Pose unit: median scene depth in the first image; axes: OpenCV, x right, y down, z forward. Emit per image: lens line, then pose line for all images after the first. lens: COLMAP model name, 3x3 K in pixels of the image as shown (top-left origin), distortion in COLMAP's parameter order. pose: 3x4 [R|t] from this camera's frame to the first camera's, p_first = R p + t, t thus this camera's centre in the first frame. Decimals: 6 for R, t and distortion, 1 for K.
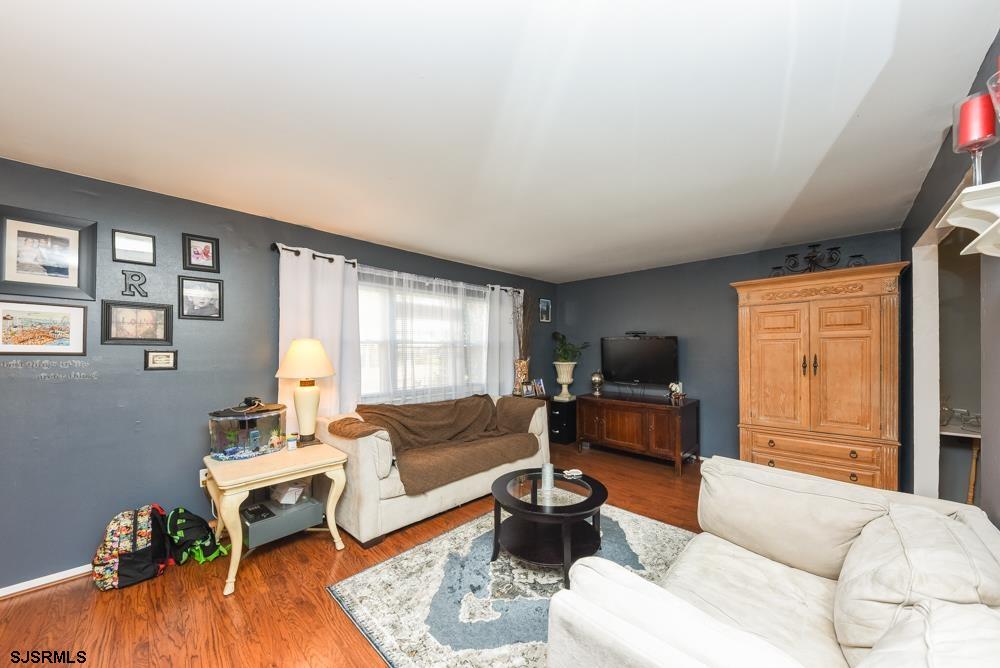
lens RADIAL K [[351.2, 0, 503.1], [0, 351.2, 348.0], [0, 0, 1]] dist [0.000945, 0.000076]
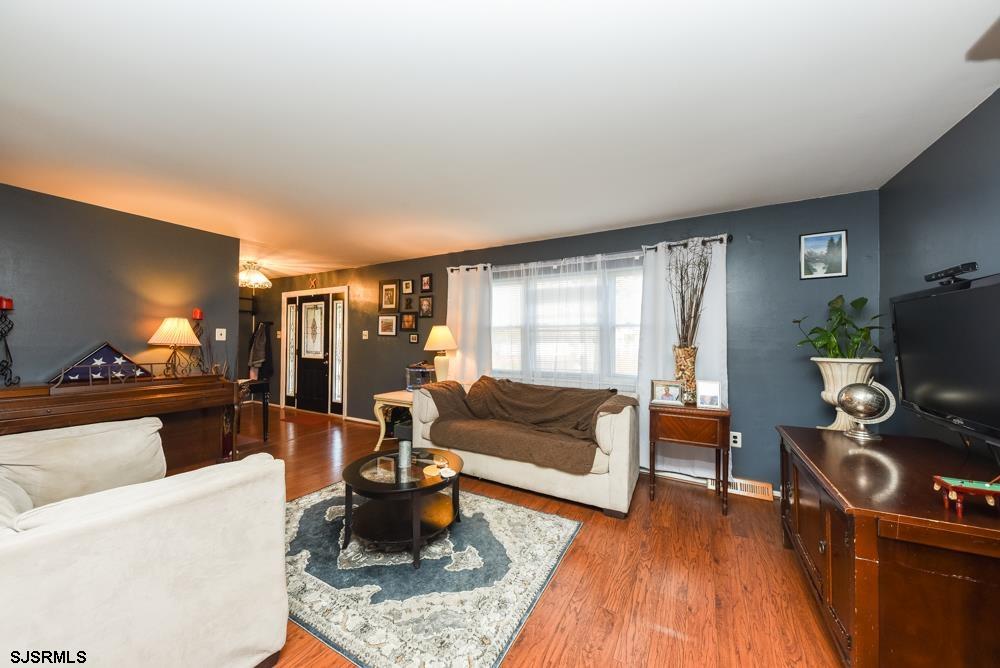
lens RADIAL K [[346.4, 0, 504.0], [0, 346.4, 336.9], [0, 0, 1]] dist [0.000816, 0.000047]
pose [[0.256466, -0.006503, -0.966531, 0.770666], [-0.001855, 0.999972, -0.007220, 0.025228], [0.966552, 0.003645, 0.256446, 0.678042]]
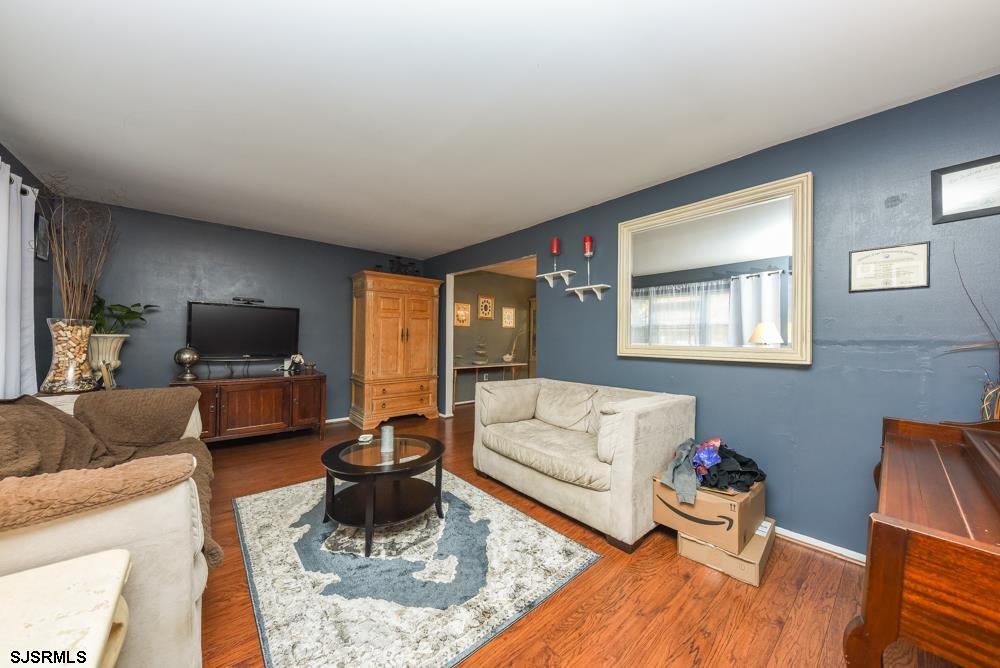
lens RADIAL K [[346.4, 0, 504.0], [0, 346.4, 336.9], [0, 0, 1]] dist [0.000816, 0.000047]
pose [[0.071066, 0.004226, 0.997463, -0.572344], [-0.027874, 0.999609, -0.002249, 0.042306], [-0.997082, -0.027643, 0.071156, 0.415055]]
